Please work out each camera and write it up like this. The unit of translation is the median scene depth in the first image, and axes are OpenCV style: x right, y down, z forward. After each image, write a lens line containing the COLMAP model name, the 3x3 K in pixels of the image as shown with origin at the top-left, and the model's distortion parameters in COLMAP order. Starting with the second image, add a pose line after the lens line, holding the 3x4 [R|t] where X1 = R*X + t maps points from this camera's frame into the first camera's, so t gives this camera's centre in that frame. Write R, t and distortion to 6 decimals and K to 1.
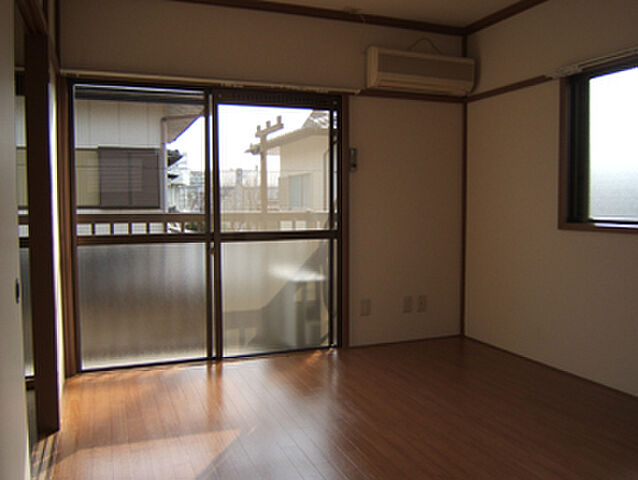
lens RADIAL K [[577.2, 0, 322.2], [0, 577.2, 241.2], [0, 0, 1]] dist [0.003418, 0.007854]
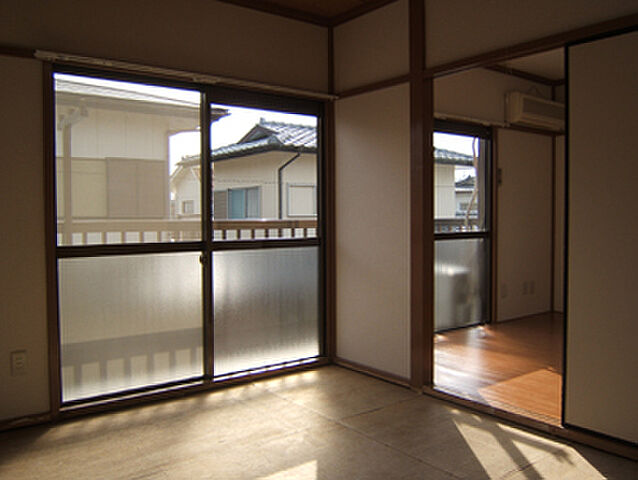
lens RADIAL K [[577.2, 0, 312.2], [0, 577.2, 238.6], [0, 0, 1]] dist [0.003418, 0.007854]
pose [[0.959286, -0.013045, 0.282136, -0.654241], [0.020810, 0.999482, -0.024543, 0.018548], [-0.281670, 0.029415, 0.959060, -0.116435]]
